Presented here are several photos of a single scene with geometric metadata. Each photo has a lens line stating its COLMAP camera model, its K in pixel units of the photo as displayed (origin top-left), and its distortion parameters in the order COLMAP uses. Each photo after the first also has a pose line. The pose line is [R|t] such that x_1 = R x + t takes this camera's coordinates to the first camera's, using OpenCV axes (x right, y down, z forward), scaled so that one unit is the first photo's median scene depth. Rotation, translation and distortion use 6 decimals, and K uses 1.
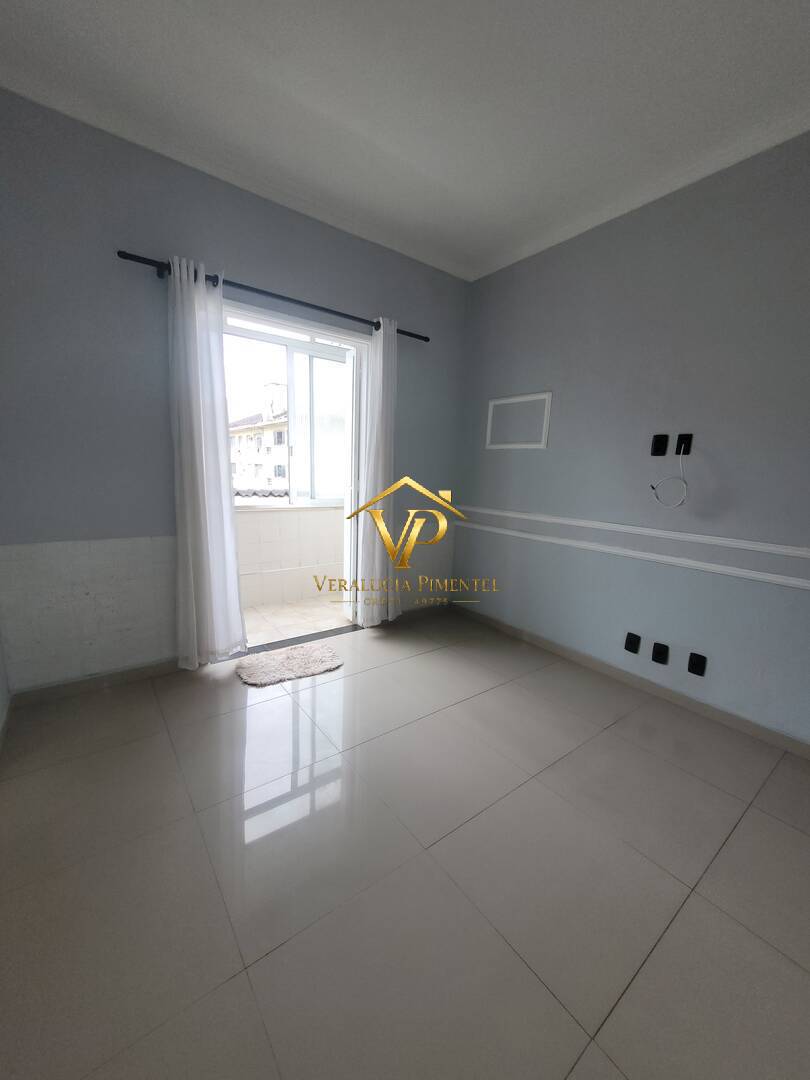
lens RADIAL K [[420.5, 0, 406.3], [0, 420.5, 554.4], [0, 0, 1]] dist [-0.000431, -0.000058]
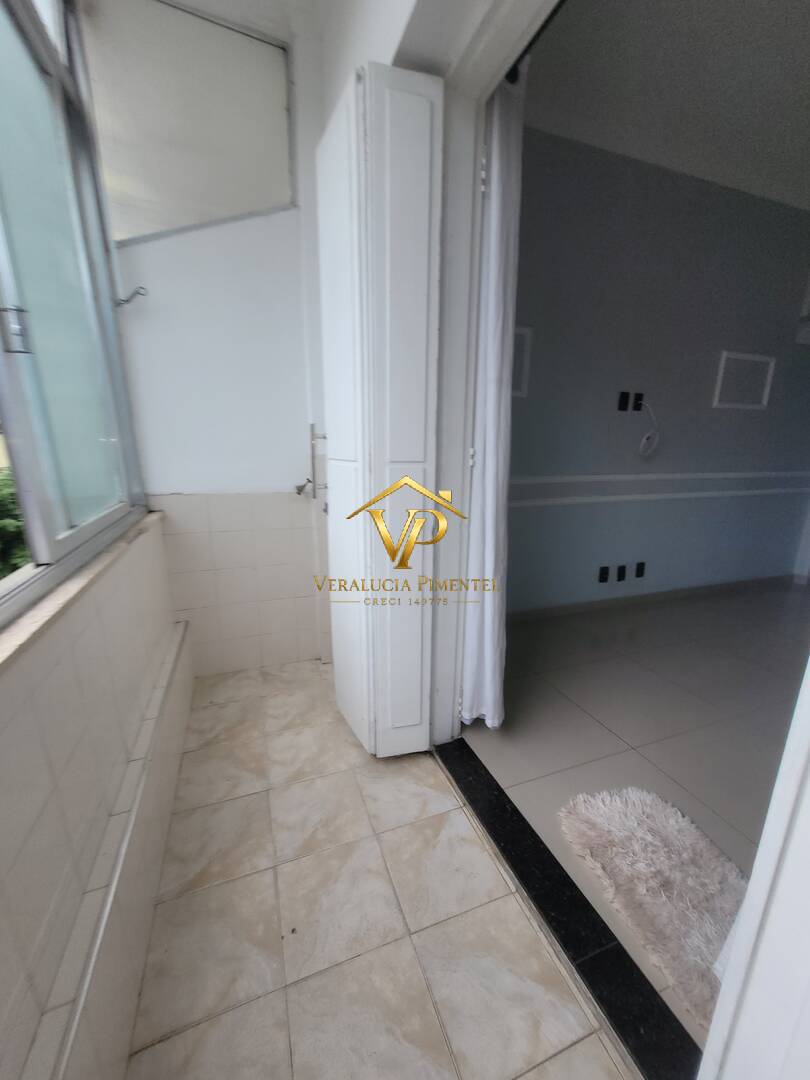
lens RADIAL K [[428.0, 0, 405.0], [0, 428.0, 540.0], [0, 0, 1]] dist [-0.000173, 0.000037]
pose [[0.287153, -0.255457, 0.923193, -0.646522], [0.182160, 0.960758, 0.209192, -0.214918], [-0.940405, 0.108098, 0.322418, 1.057721]]
